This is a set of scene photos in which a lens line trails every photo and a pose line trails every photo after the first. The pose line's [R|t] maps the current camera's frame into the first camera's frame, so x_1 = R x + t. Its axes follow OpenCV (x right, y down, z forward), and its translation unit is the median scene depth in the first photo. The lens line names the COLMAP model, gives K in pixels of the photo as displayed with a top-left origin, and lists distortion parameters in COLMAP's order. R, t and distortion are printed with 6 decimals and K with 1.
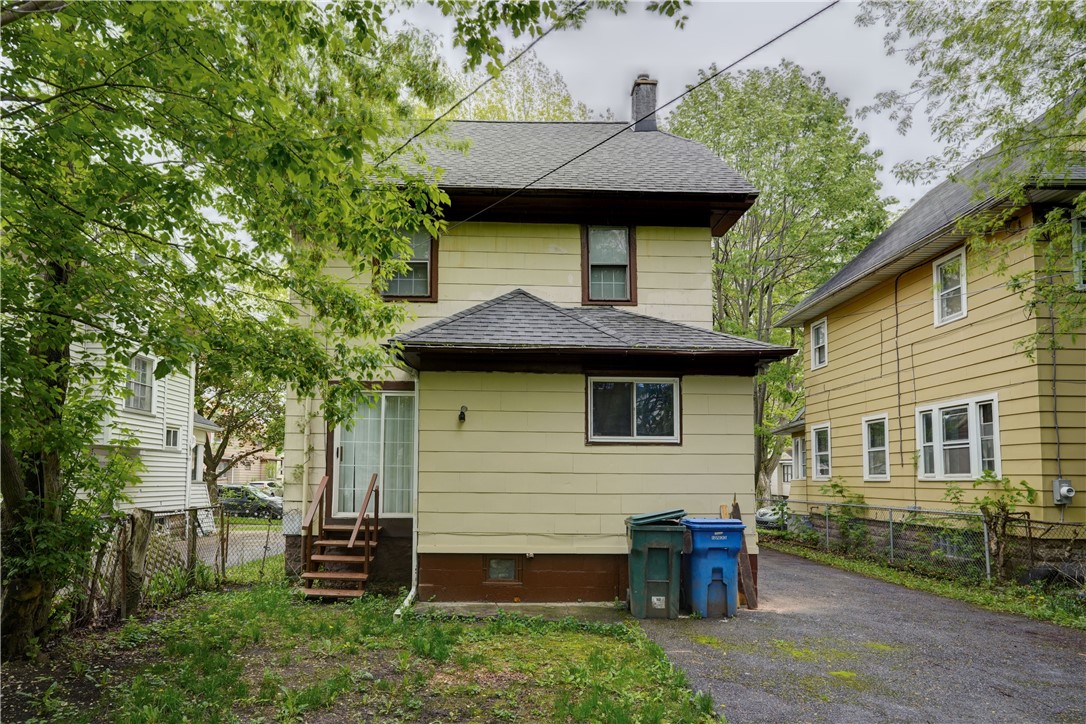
lens RADIAL K [[662.4, 0, 542.9], [0, 662.4, 417.8], [0, 0, 1]] dist [0.003068, 0.000484]
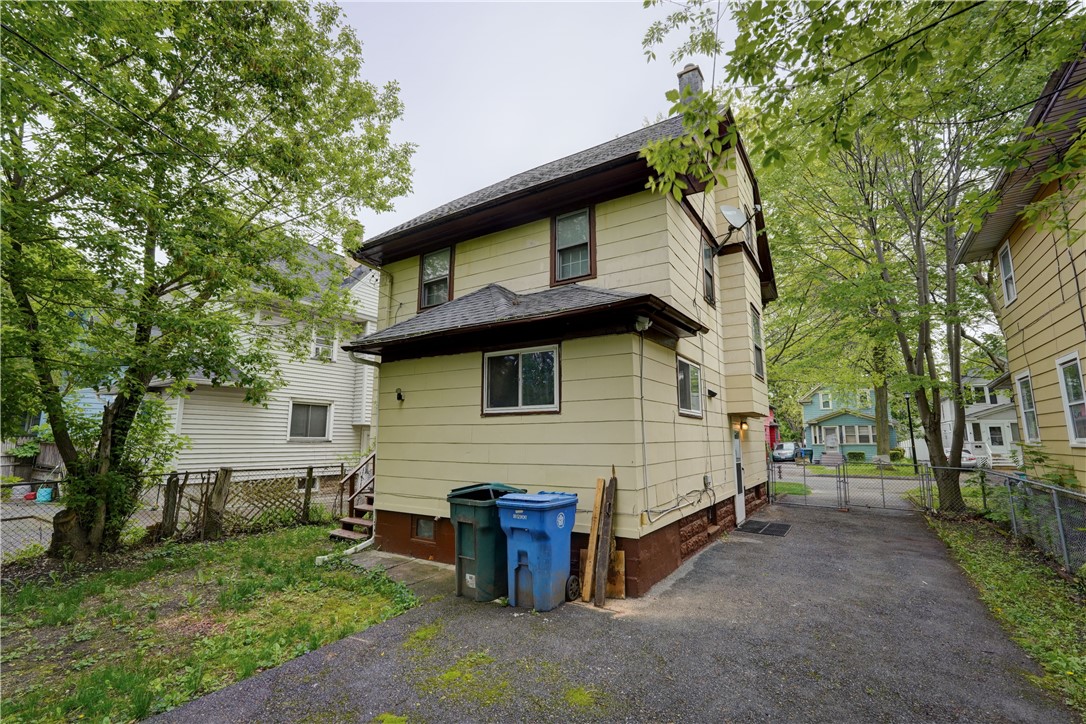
lens RADIAL K [[495.4, 0, 534.8], [0, 495.4, 345.7], [0, 0, 1]] dist [-0.003243, 0.000365]
pose [[0.814289, -0.114563, -0.569042, 0.599435], [0.058639, 0.991550, -0.115712, 0.024859], [0.577491, 0.060855, 0.814126, 0.385400]]
